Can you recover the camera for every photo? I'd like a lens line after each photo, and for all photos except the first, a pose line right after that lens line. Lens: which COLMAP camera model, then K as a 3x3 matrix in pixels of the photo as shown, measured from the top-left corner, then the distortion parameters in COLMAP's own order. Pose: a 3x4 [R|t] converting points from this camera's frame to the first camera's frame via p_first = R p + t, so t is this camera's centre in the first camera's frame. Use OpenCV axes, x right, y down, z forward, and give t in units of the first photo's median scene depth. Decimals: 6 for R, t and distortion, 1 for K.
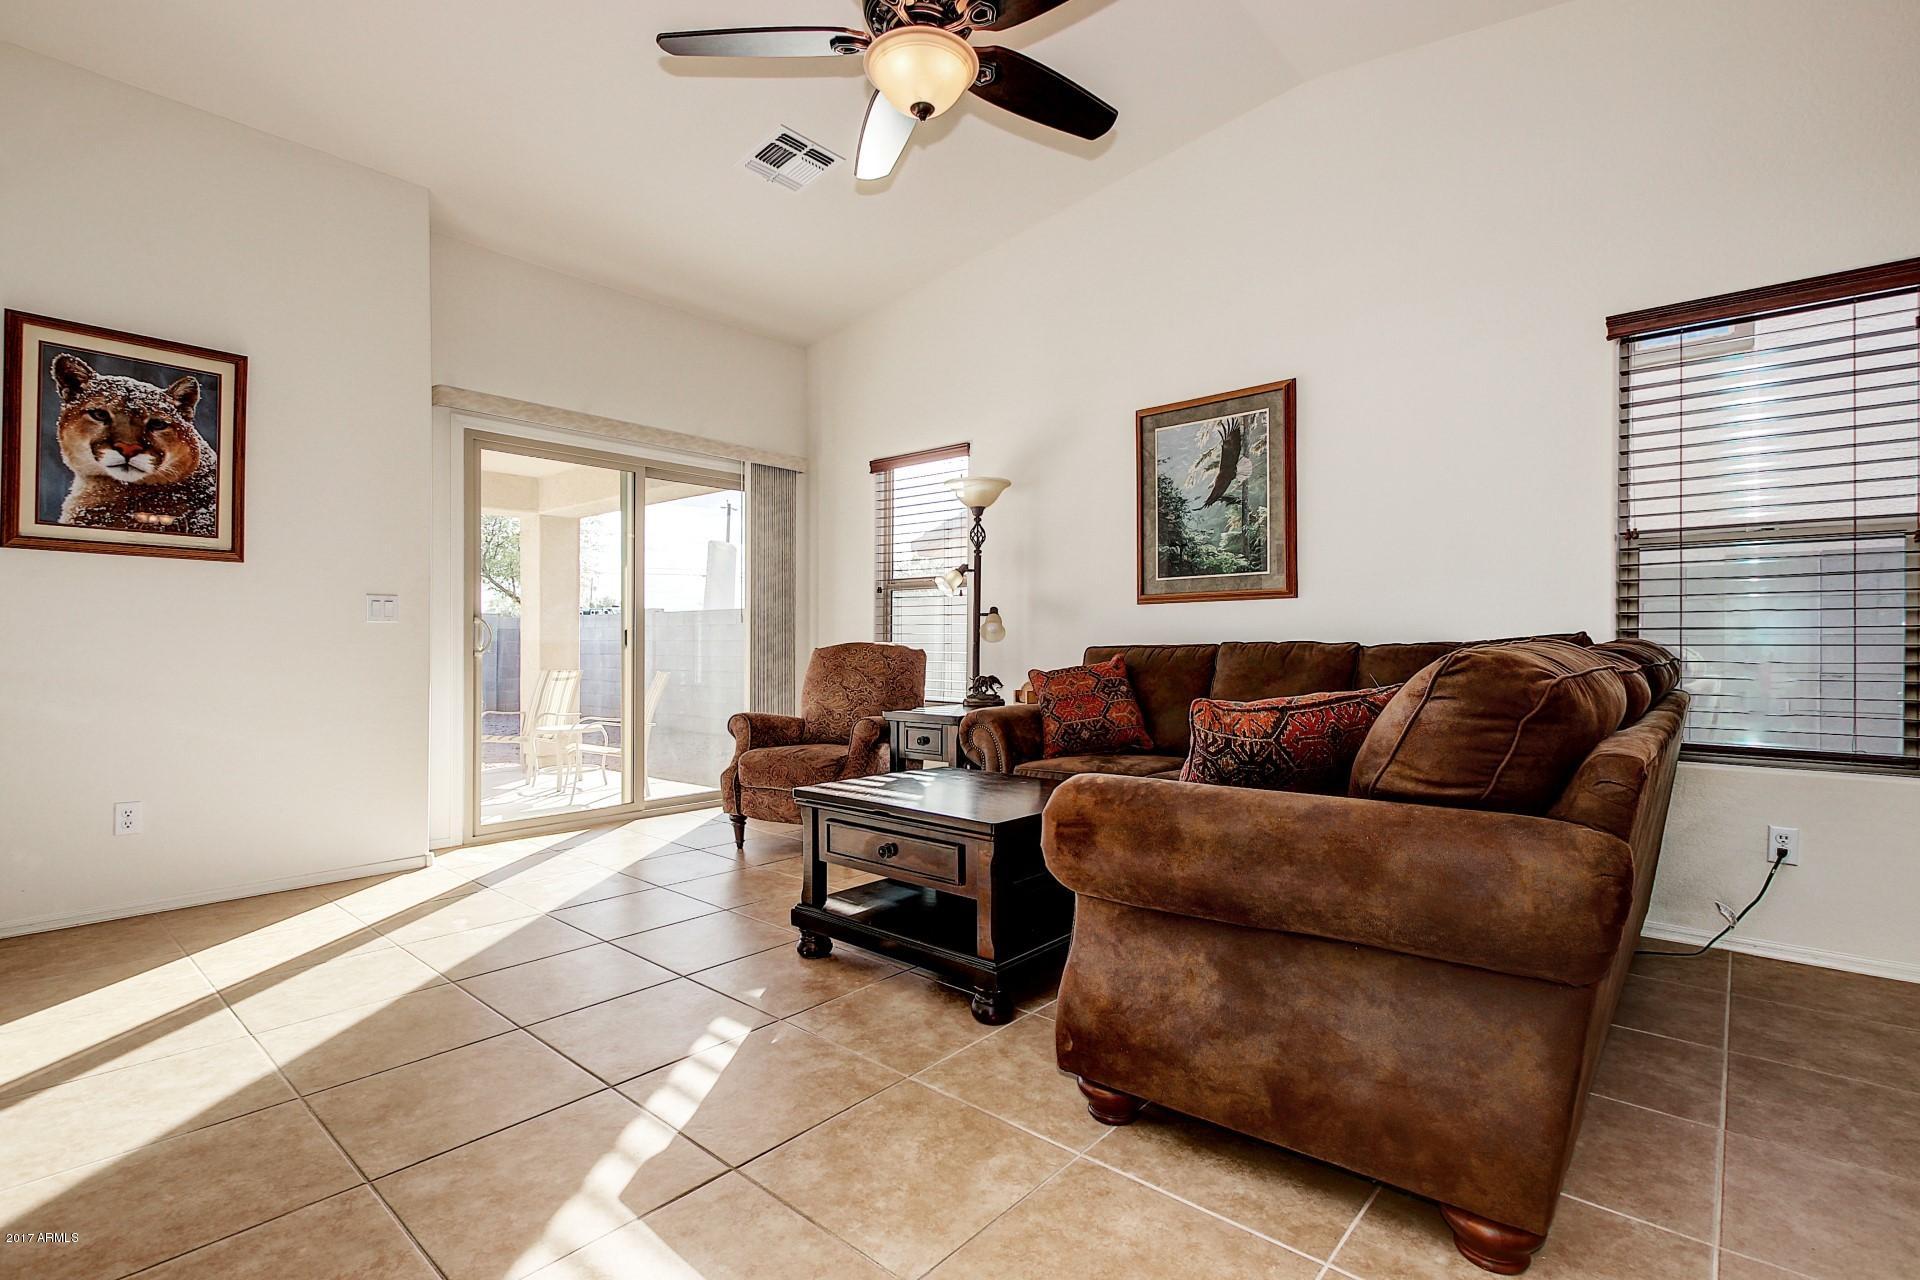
lens RADIAL K [[894.6, 0, 966.1], [0, 894.6, 644.0], [0, 0, 1]] dist [0.003088, -0.000149]
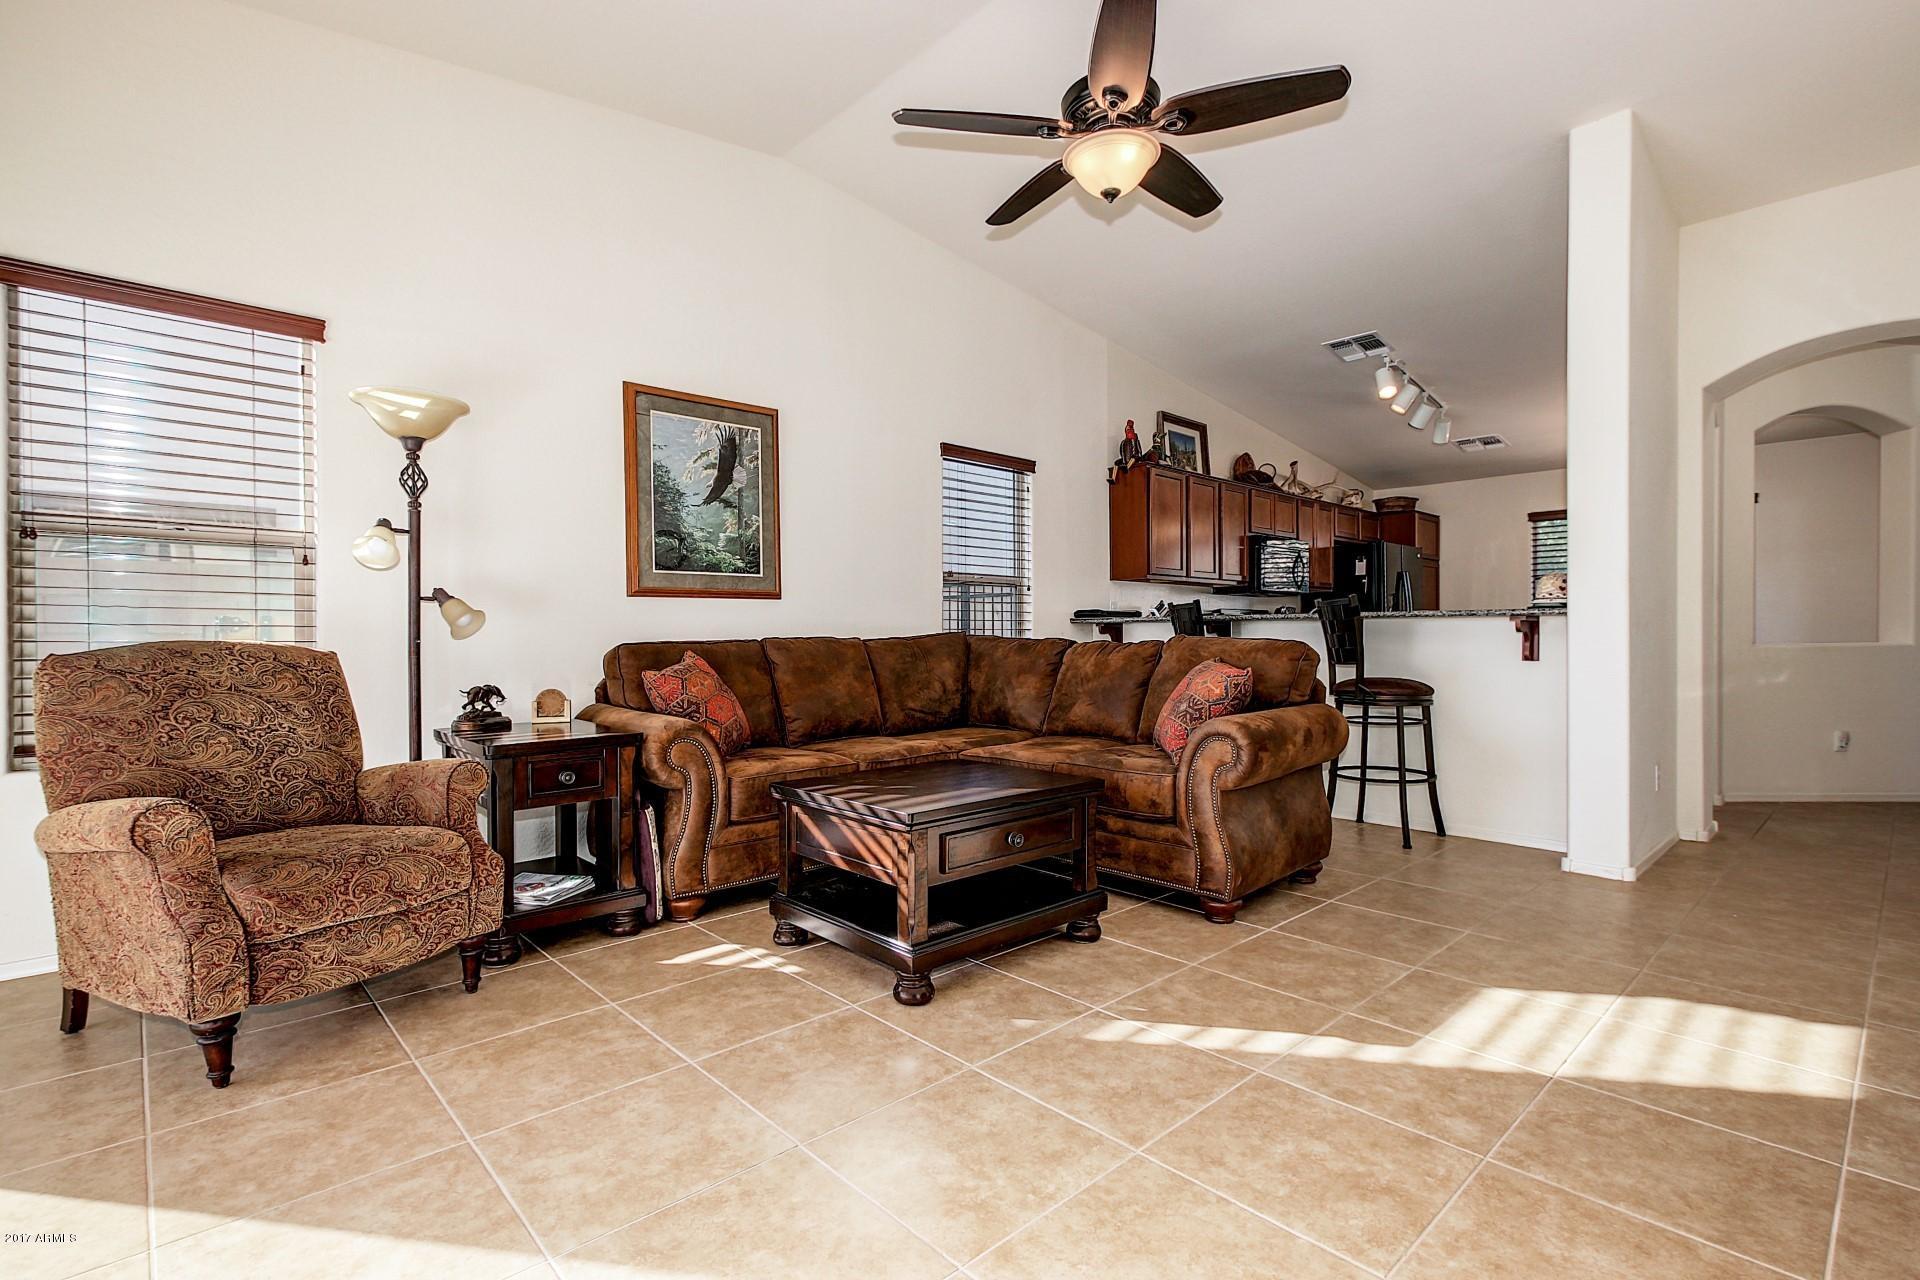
lens RADIAL K [[894.6, 0, 961.5], [0, 894.6, 646.5], [0, 0, 1]] dist [0.003088, -0.000149]
pose [[0.101519, -0.009909, 0.994784, -0.720740], [0.005256, 0.999942, 0.009424, -0.000717], [-0.994820, 0.004272, 0.101565, 0.613617]]
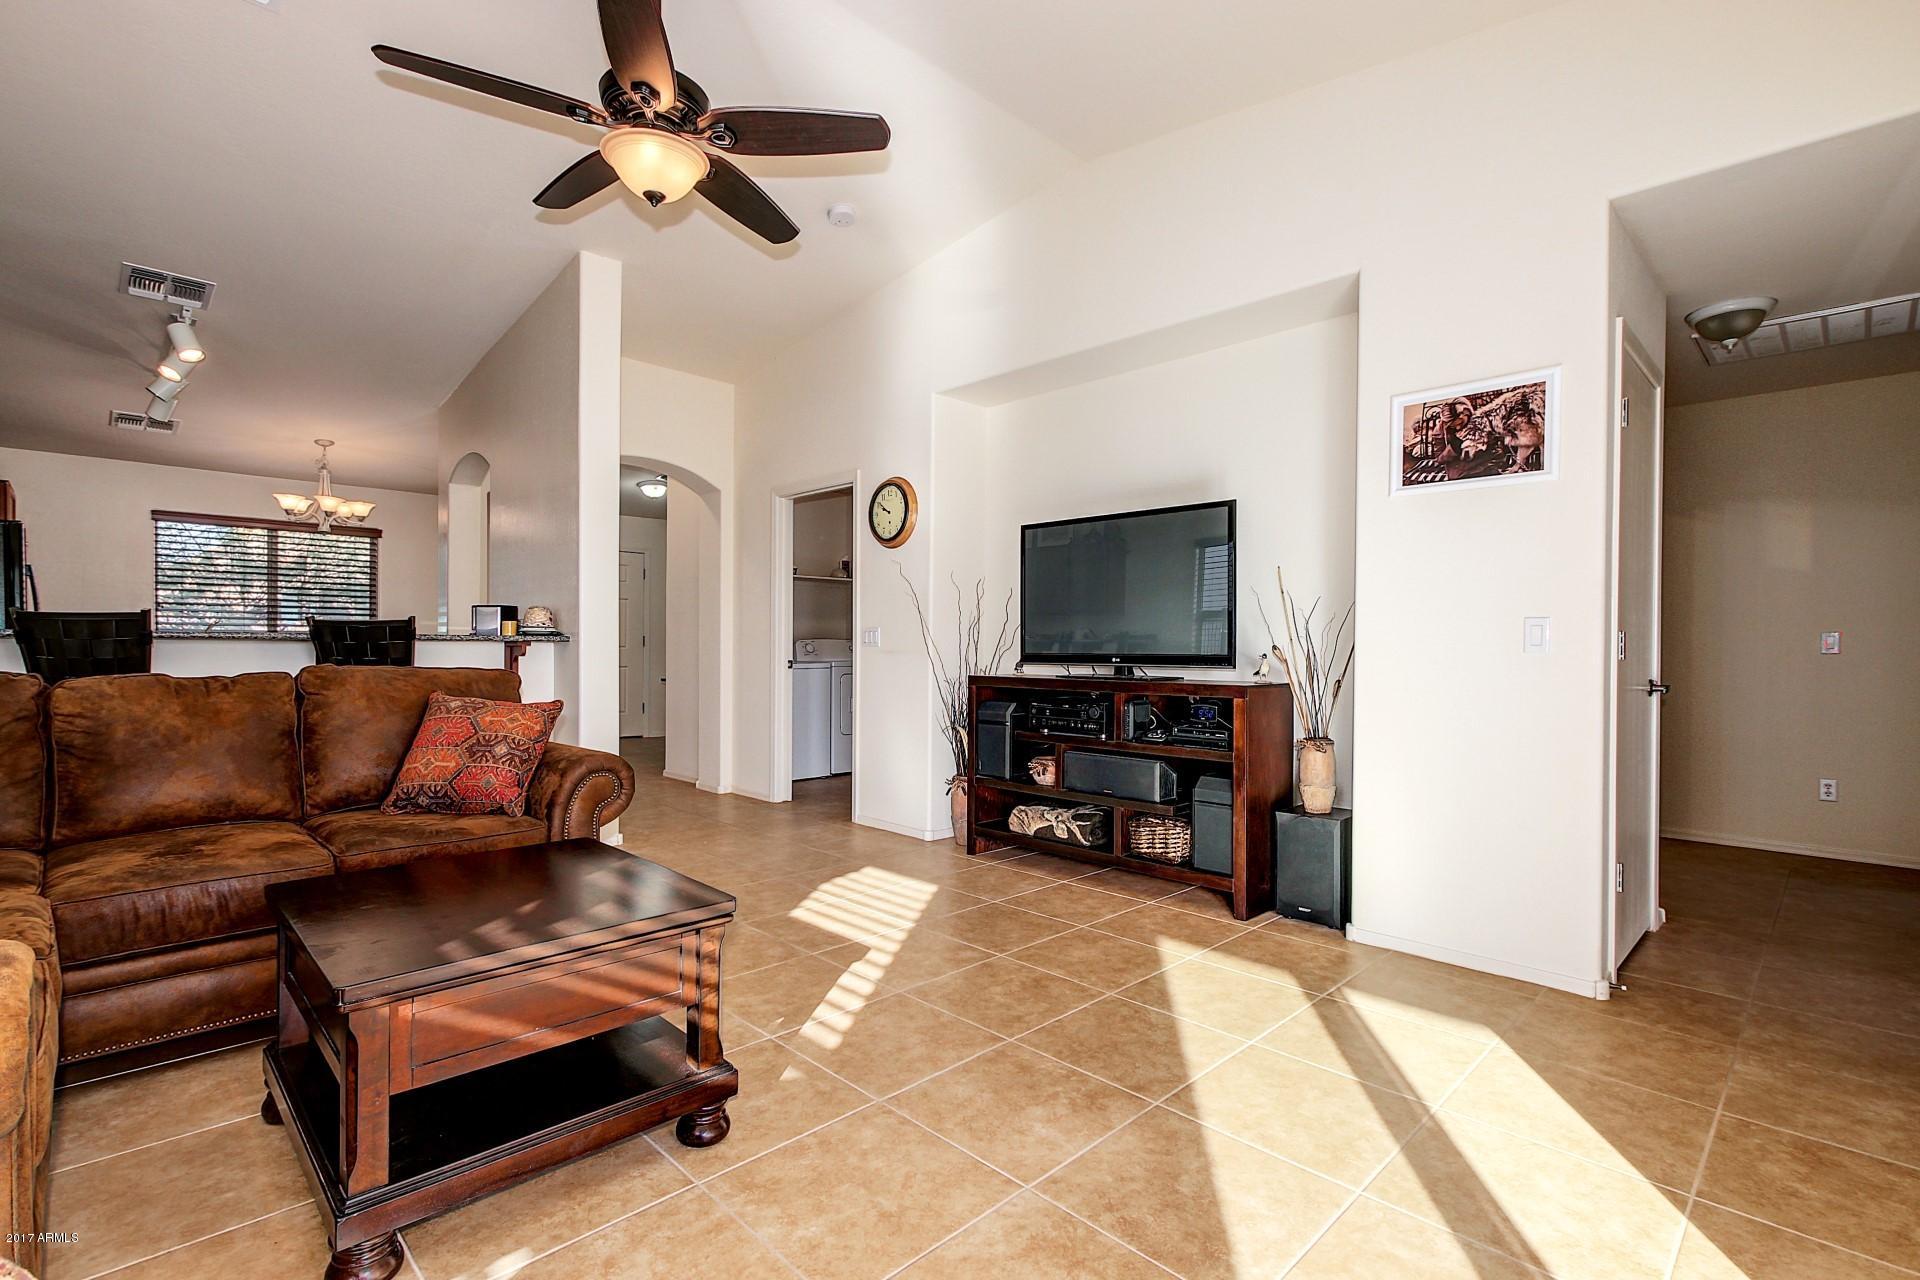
lens RADIAL K [[894.6, 0, 954.6], [0, 894.6, 636.9], [0, 0, 1]] dist [0.003088, -0.000149]
pose [[-0.996887, -0.012096, 0.077912, -0.288494], [-0.012096, 0.999927, 0.000466, -0.030150], [-0.077911, -0.000478, -0.996960, 1.189231]]
